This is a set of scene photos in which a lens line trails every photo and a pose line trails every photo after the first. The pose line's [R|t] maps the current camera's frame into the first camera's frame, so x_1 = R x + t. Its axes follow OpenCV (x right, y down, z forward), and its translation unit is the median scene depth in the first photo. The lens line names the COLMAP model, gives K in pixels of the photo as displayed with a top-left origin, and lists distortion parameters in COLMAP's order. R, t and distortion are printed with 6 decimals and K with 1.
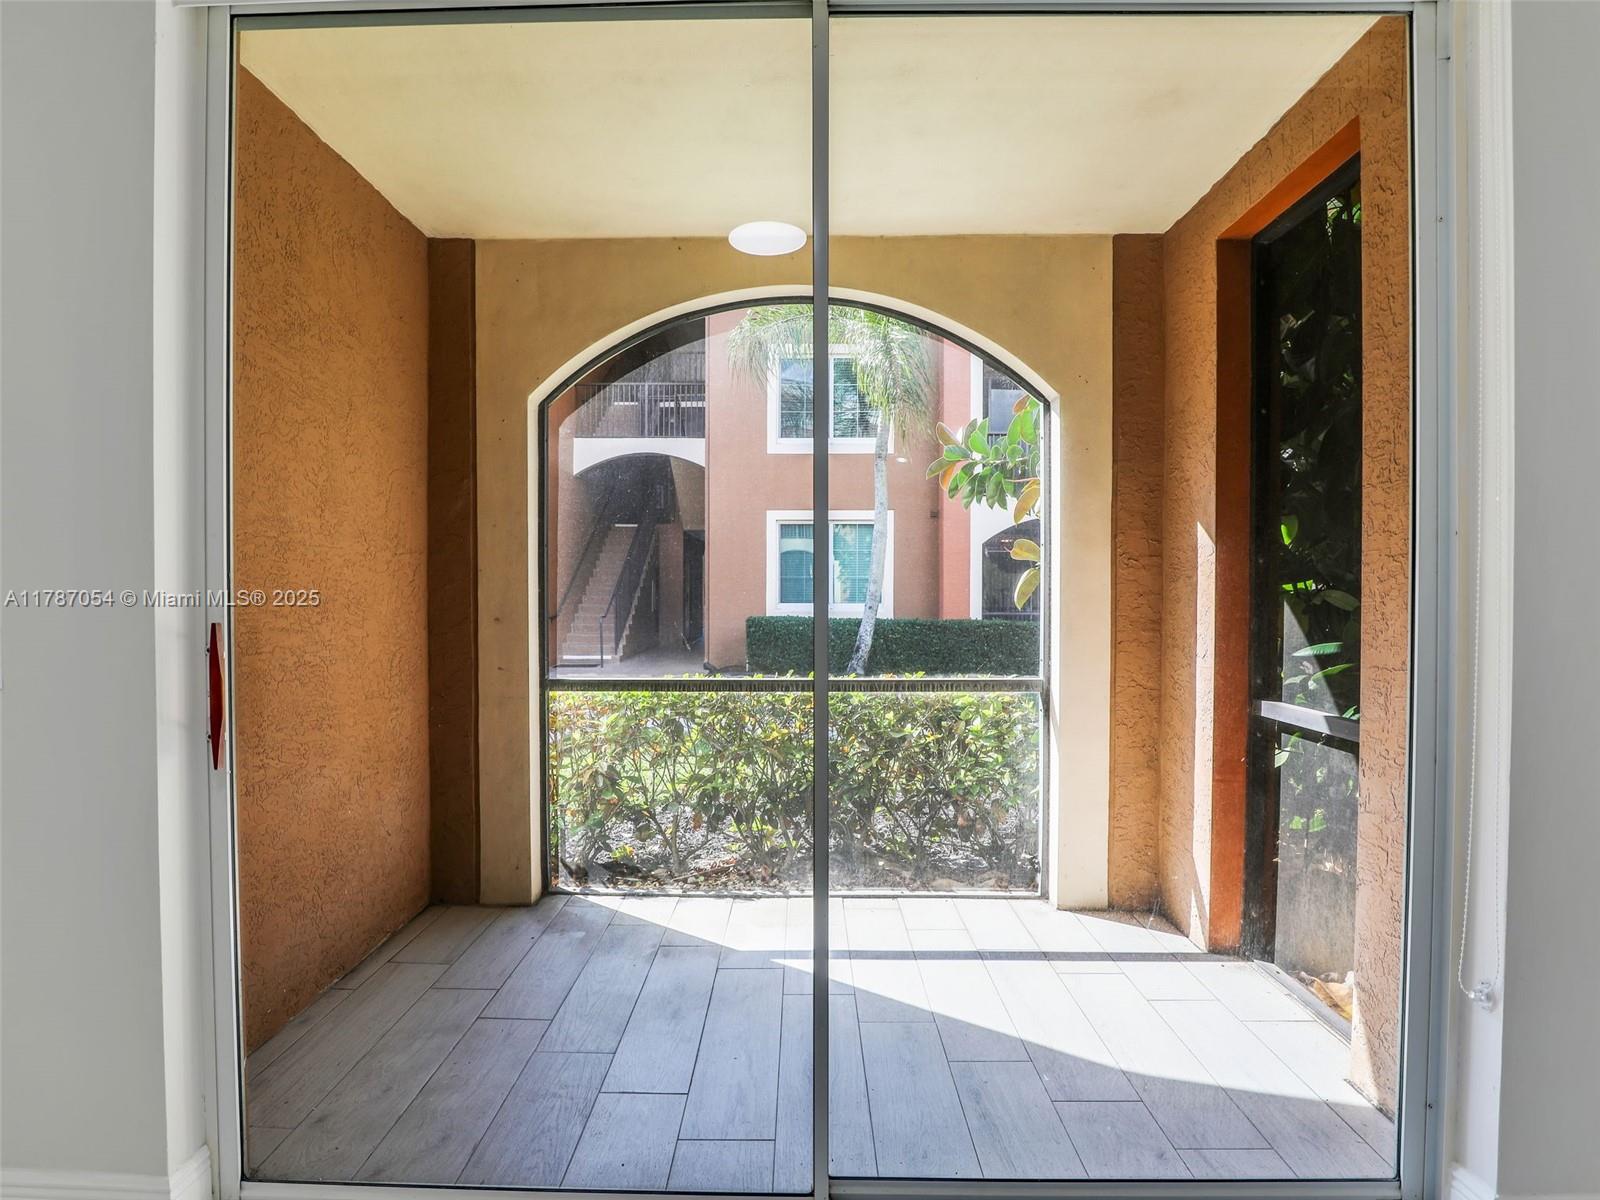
lens RADIAL K [[834.1, 0, 797.1], [0, 834.1, 603.7], [0, 0, 1]] dist [-0.001414, -0.000682]
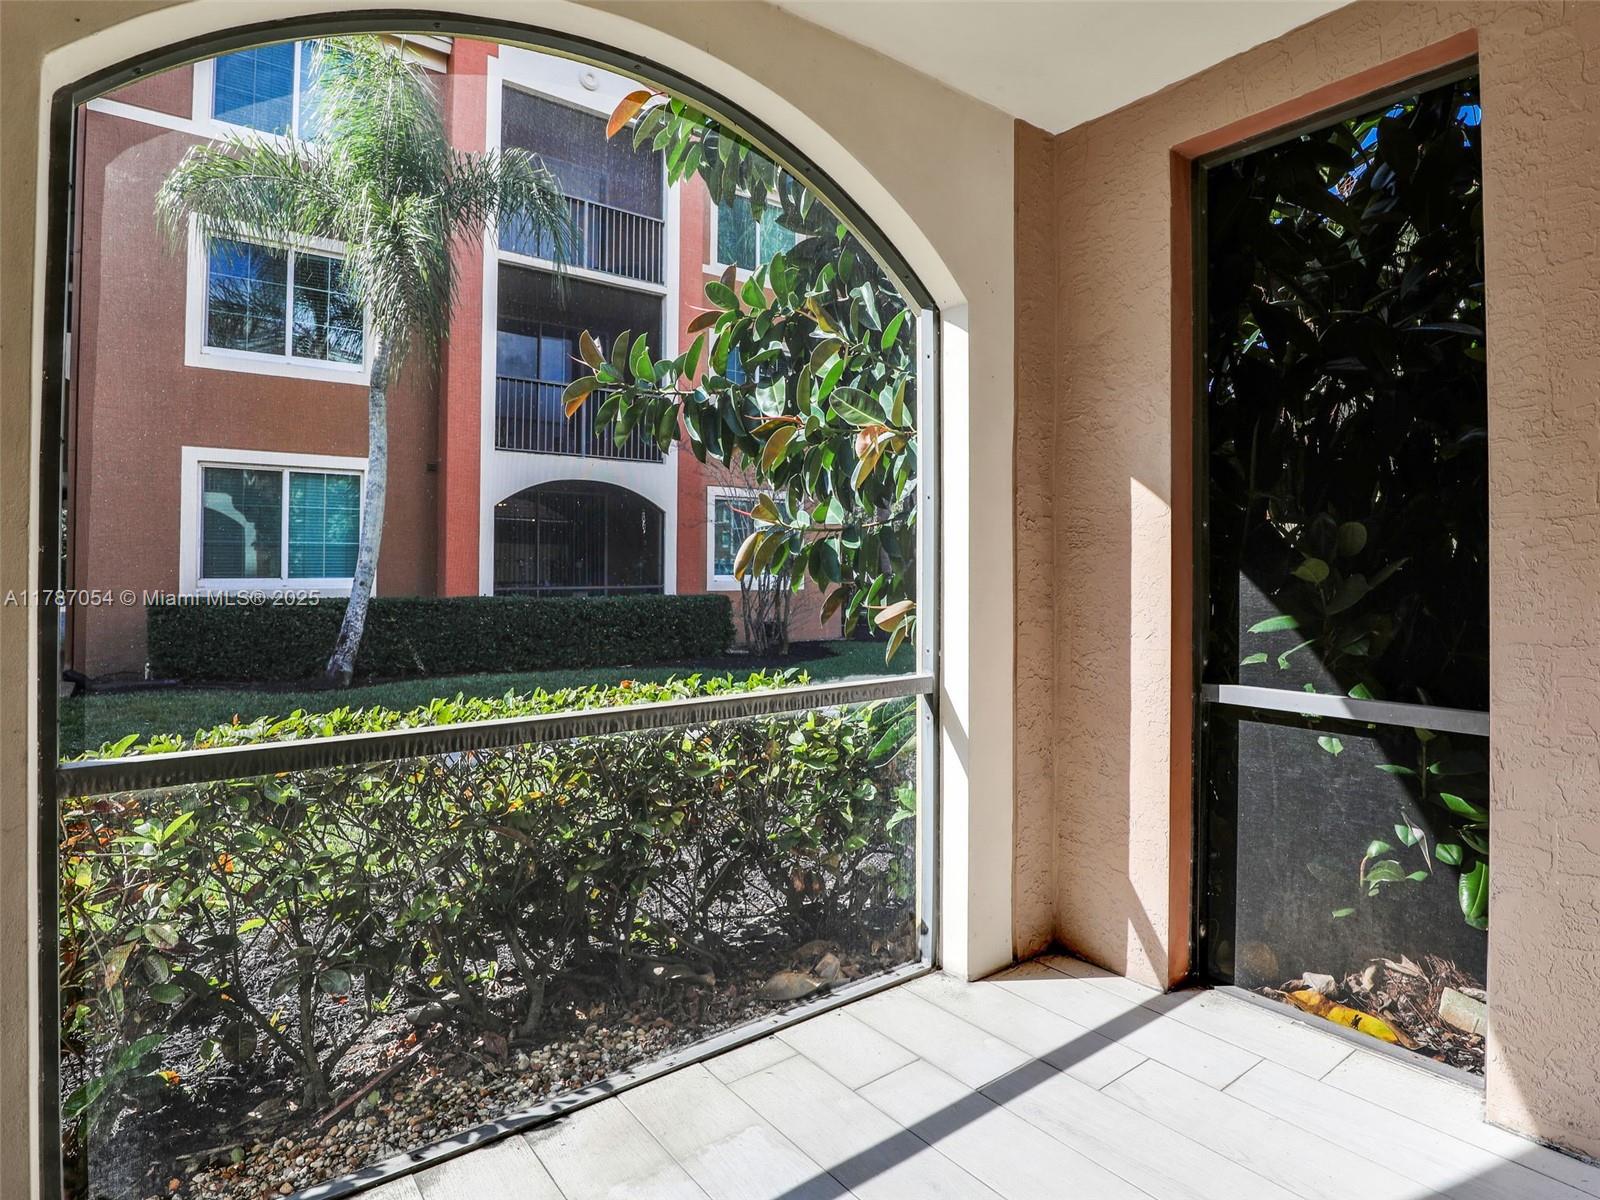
lens RADIAL K [[866.2, 0, 804.2], [0, 866.2, 554.4], [0, 0, 1]] dist [-0.014186, -0.004855]
pose [[0.784937, 0.008927, 0.619511, -0.291143], [0.007196, 0.999697, -0.023523, -0.001485], [-0.619534, 0.022922, 0.784635, 0.475070]]
